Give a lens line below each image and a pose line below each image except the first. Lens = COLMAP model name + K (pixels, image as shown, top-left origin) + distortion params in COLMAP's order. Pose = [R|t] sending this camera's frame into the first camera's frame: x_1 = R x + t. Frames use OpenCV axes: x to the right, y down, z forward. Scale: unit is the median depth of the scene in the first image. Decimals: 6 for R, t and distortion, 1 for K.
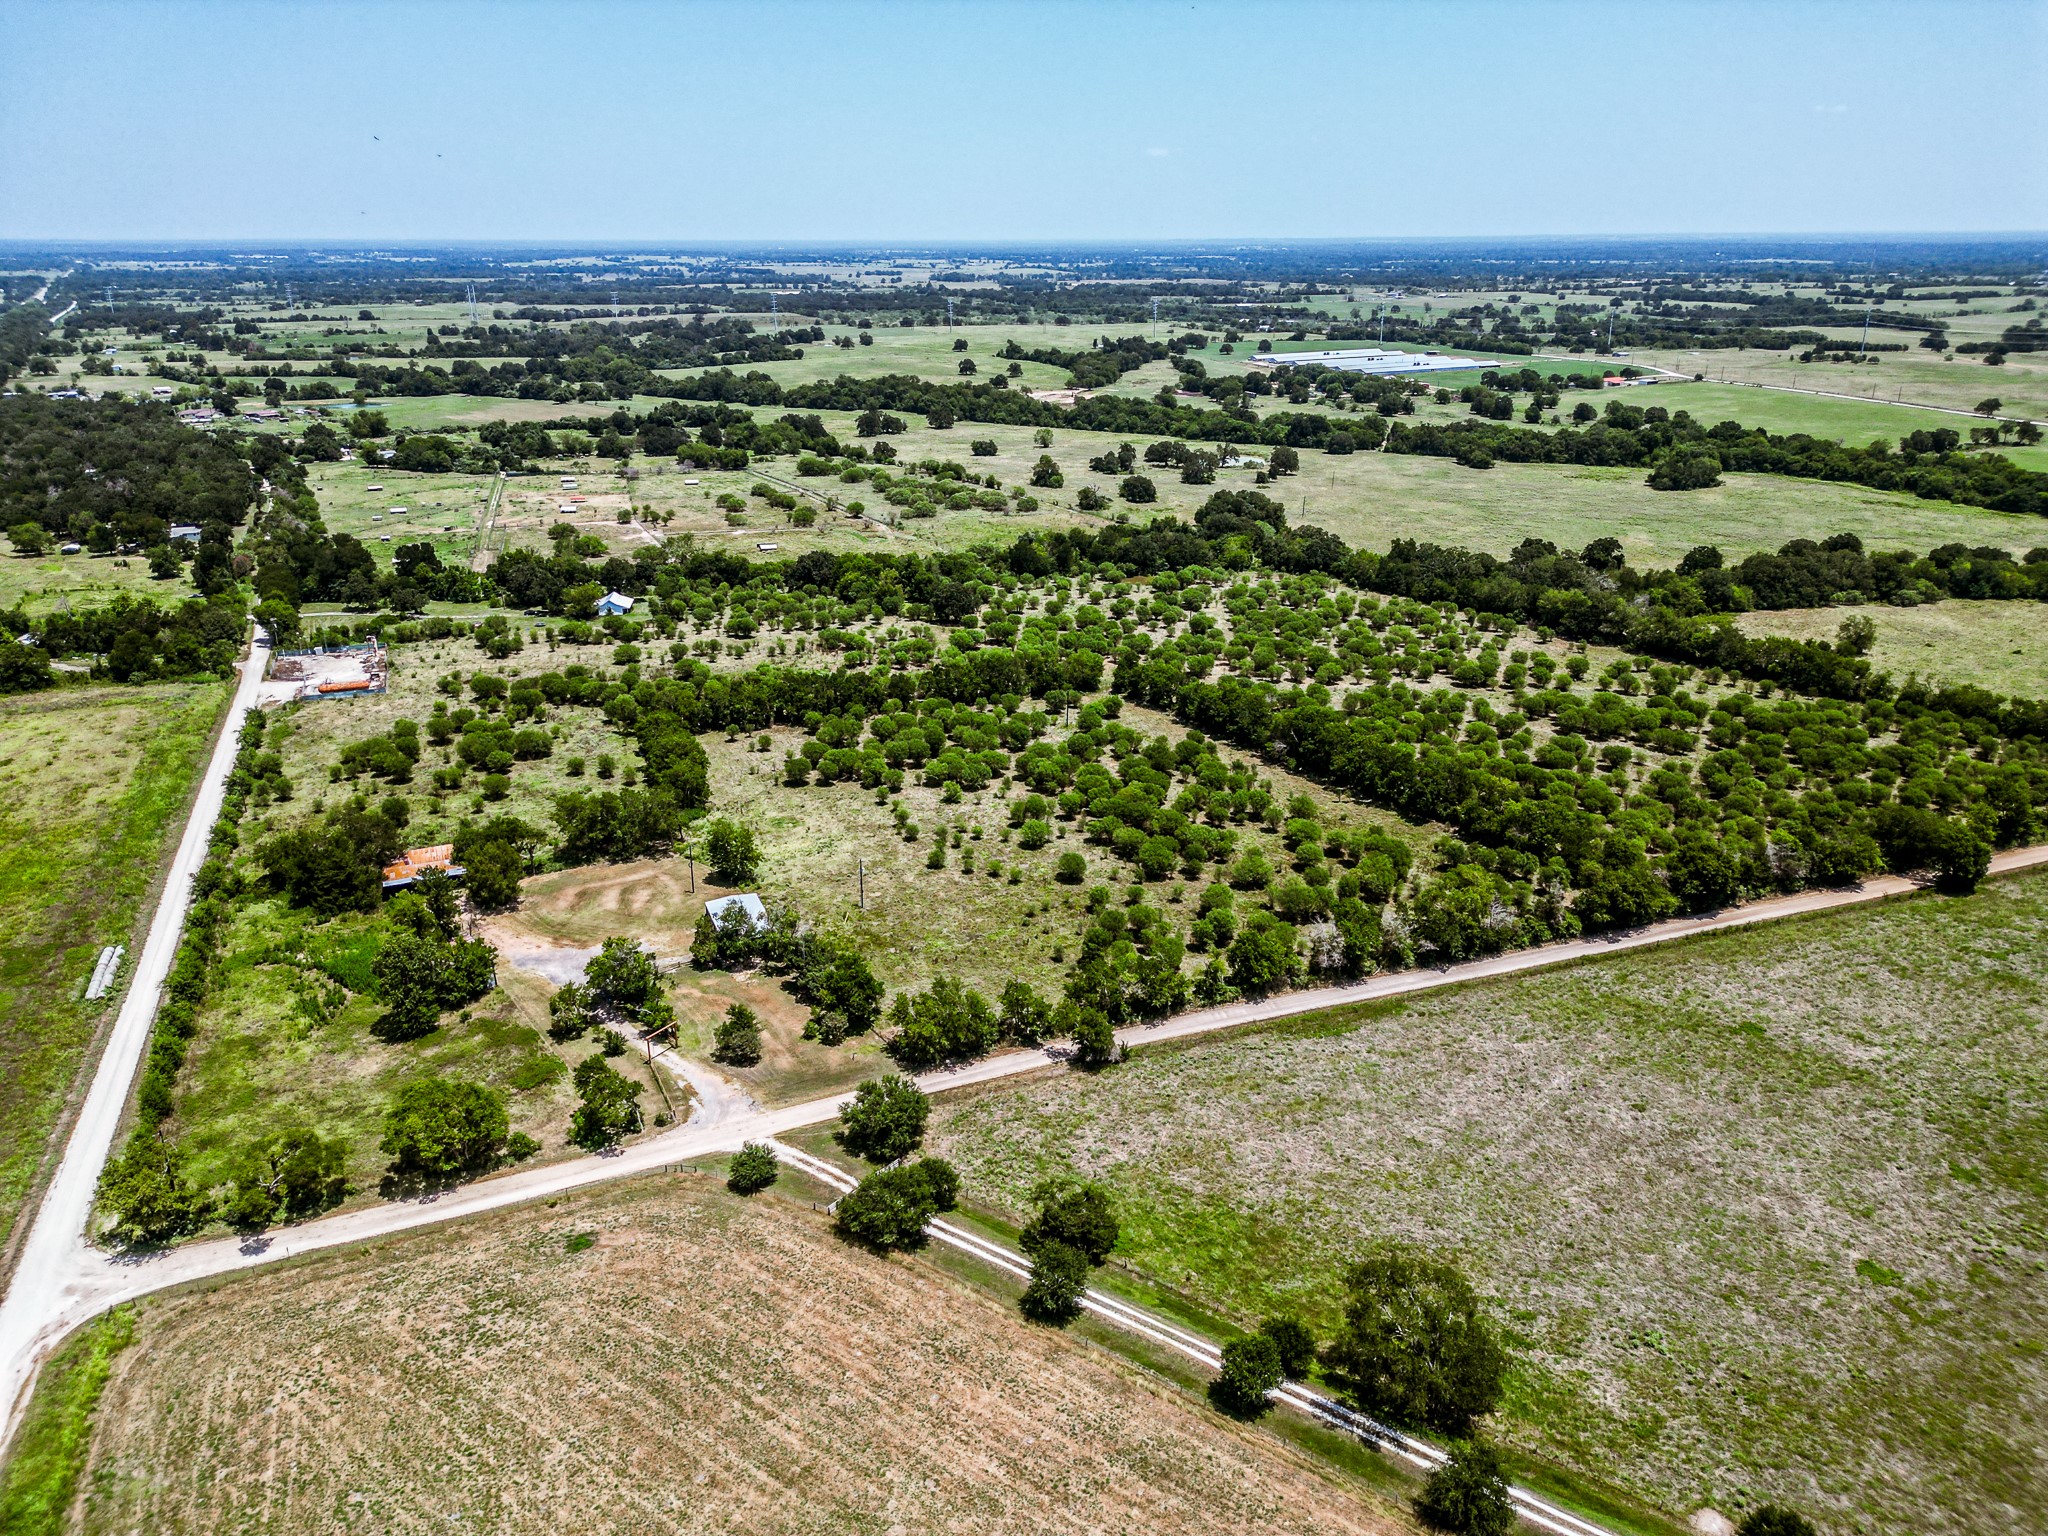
lens RADIAL K [[1441.2, 0, 1028.8], [0, 1441.2, 767.8], [0, 0, 1]] dist [0.060607, -0.056095]
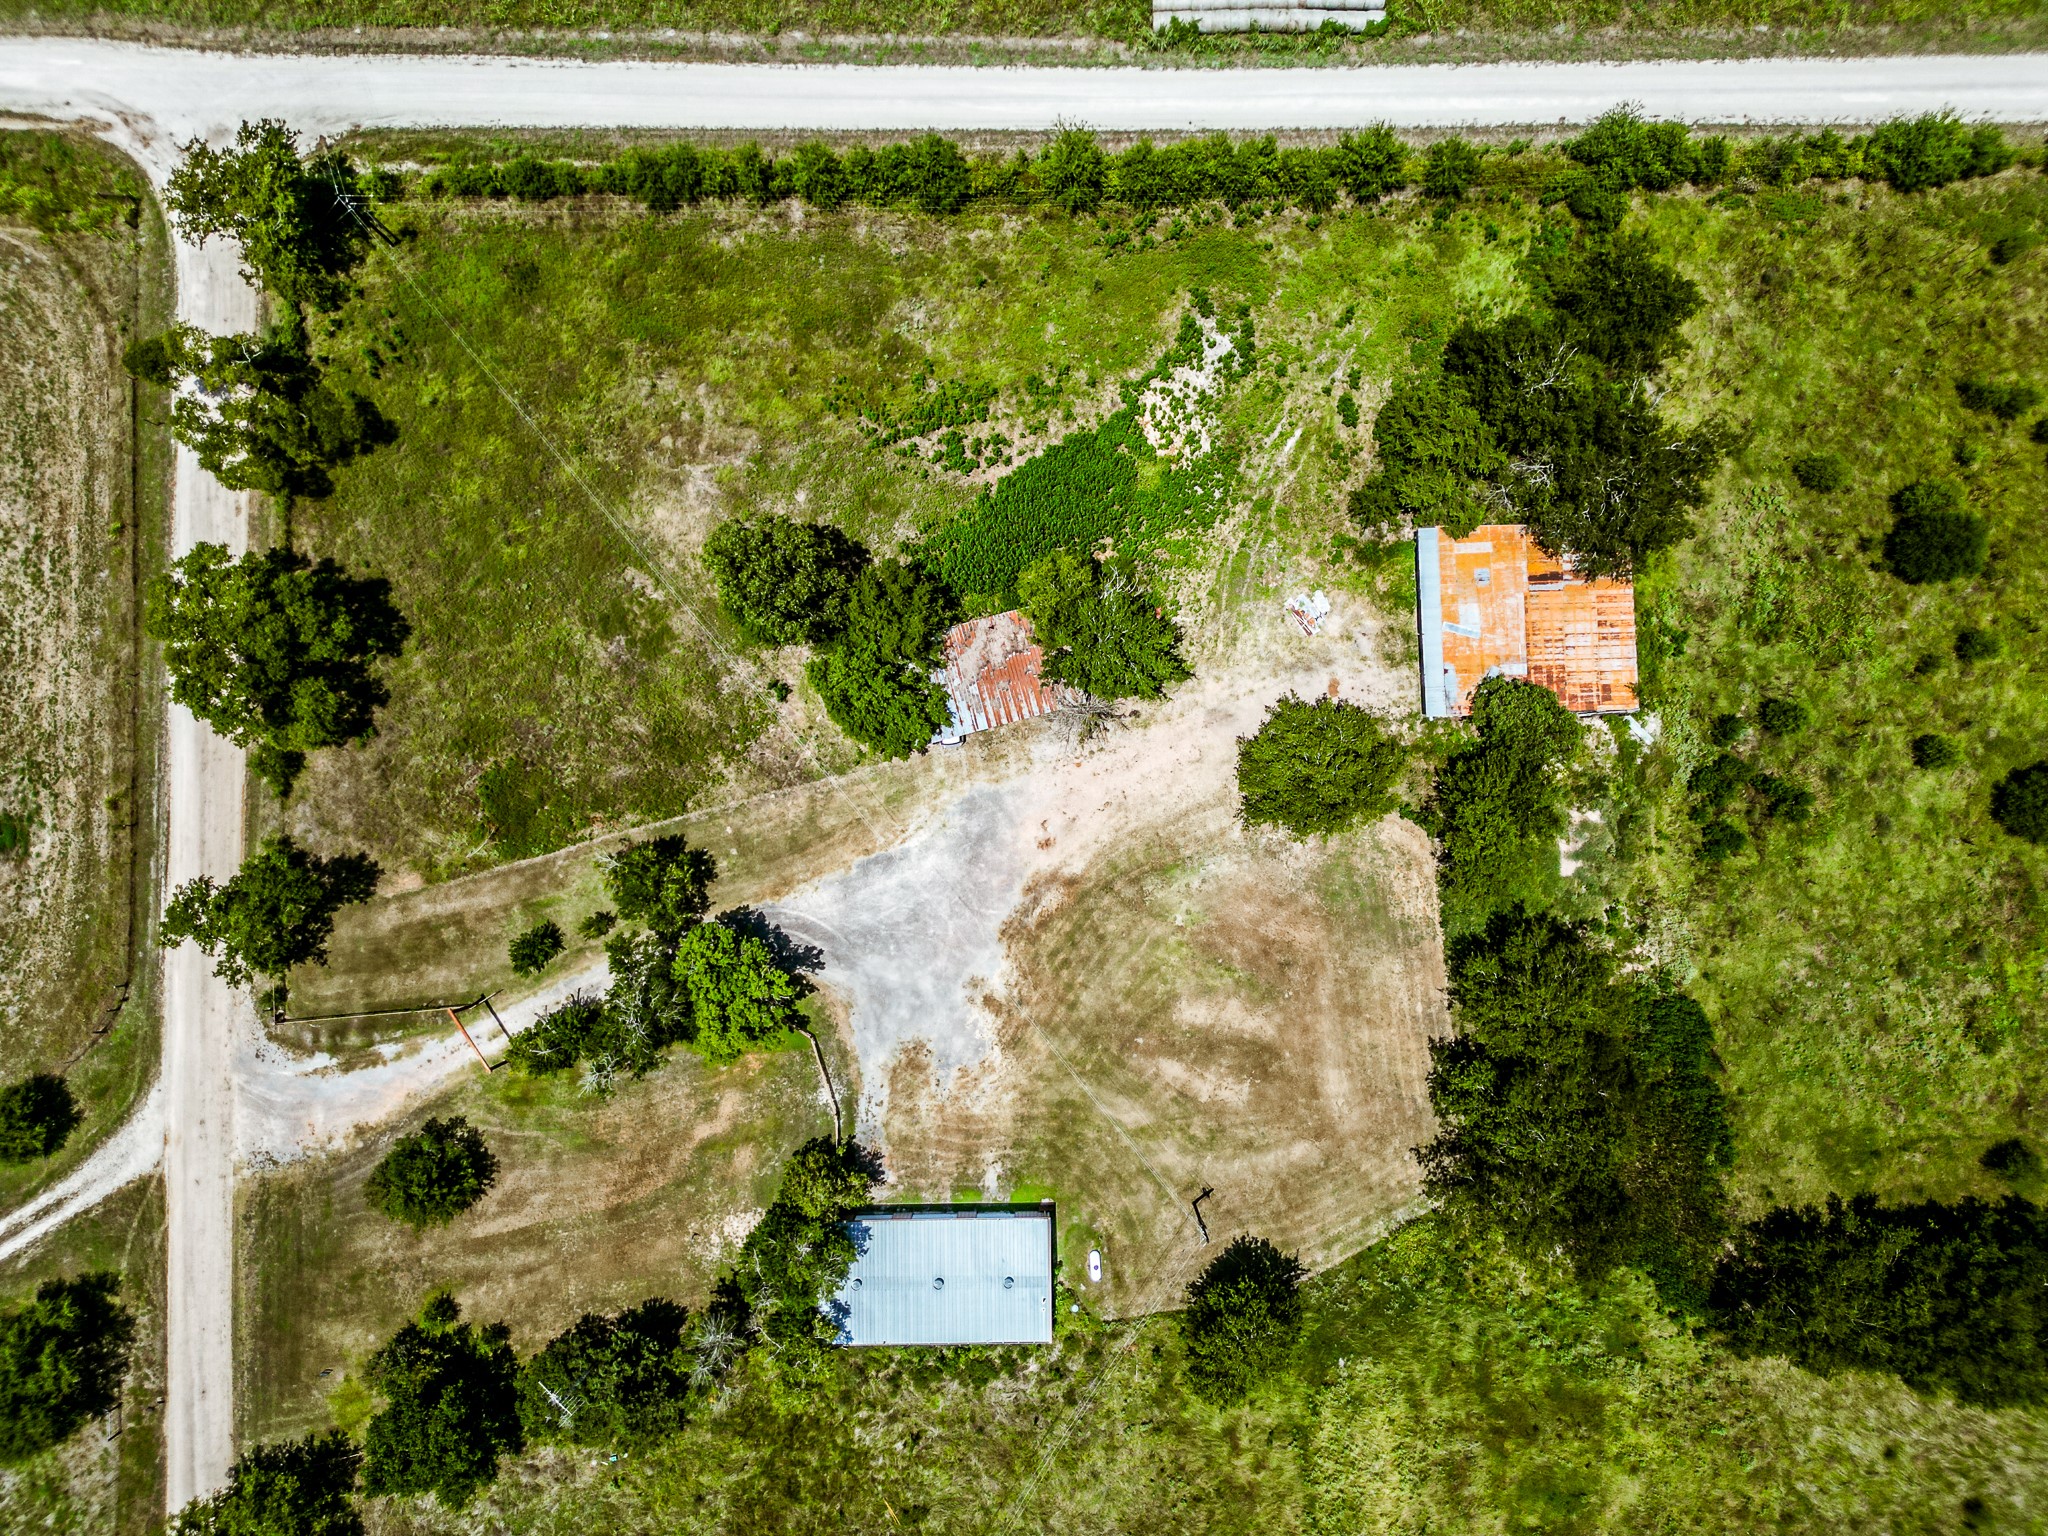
lens RADIAL K [[1441.2, 0, 1030.1], [0, 1441.2, 754.5], [0, 0, 1]] dist [0.060607, -0.056095]
pose [[-0.368169, 0.929439, -0.024402, -0.199673], [-0.318246, -0.101316, 0.942579, -0.173167], [0.873597, 0.354794, 0.333092, 0.472312]]
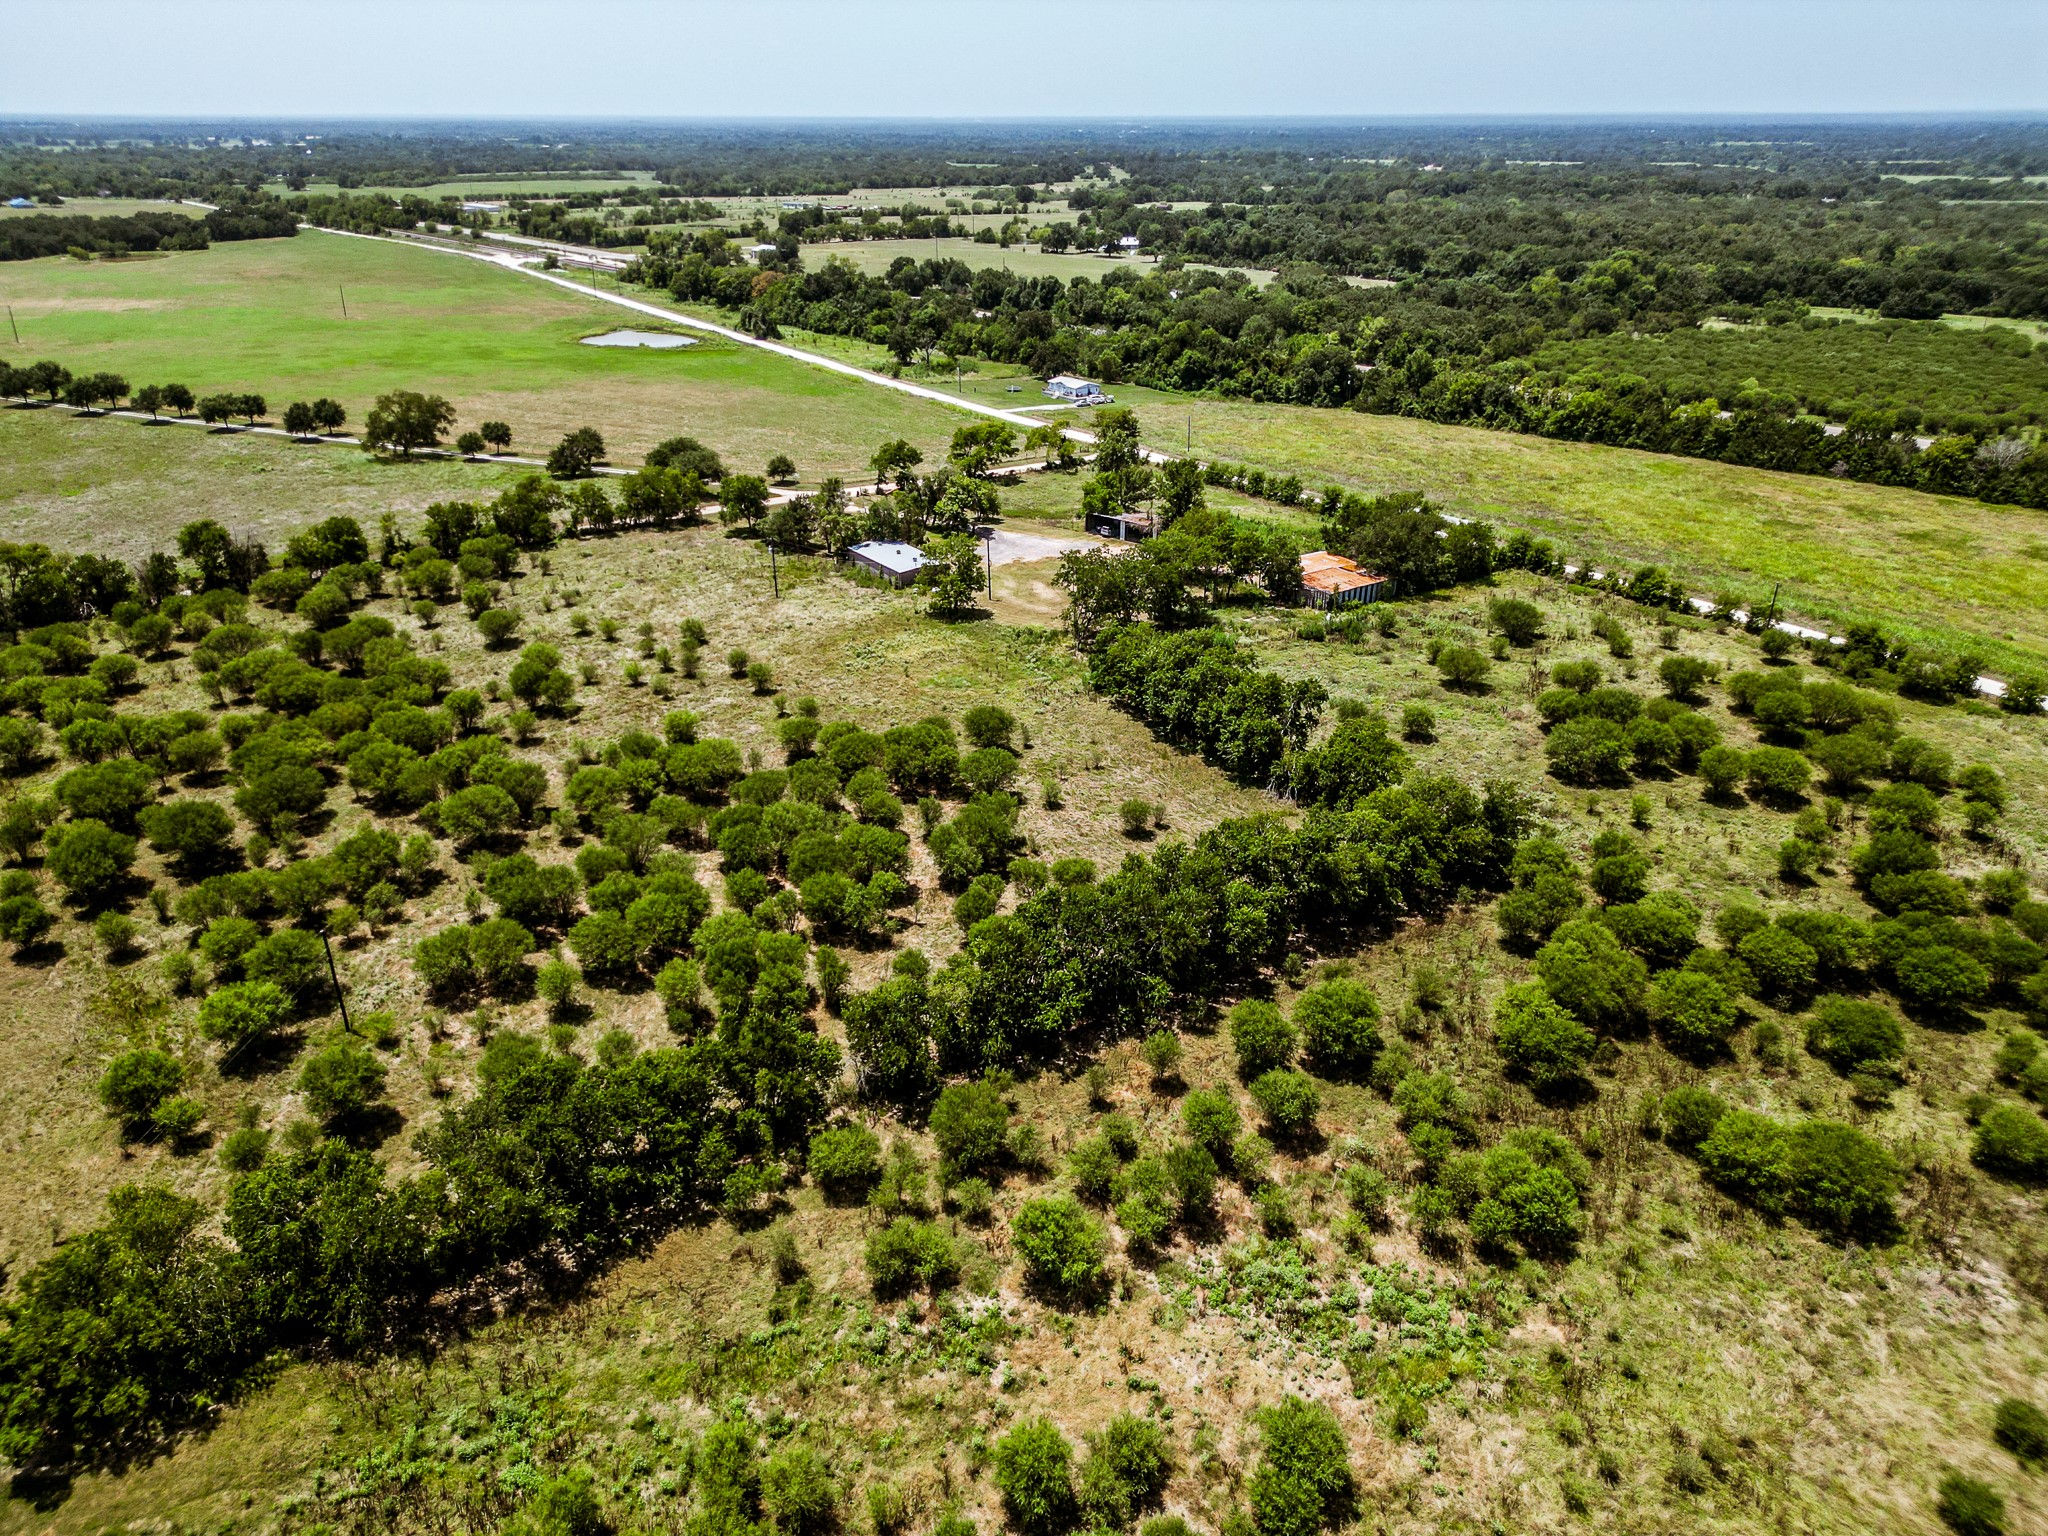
lens RADIAL K [[1441.2, 0, 1023.2], [0, 1441.2, 763.8], [0, 0, 1]] dist [0.060607, -0.056095]
pose [[-0.978885, 0.087695, -0.184645, -0.055689], [-0.066160, 0.718755, 0.692108, -0.256013], [0.193409, 0.689711, -0.697777, 1.005970]]
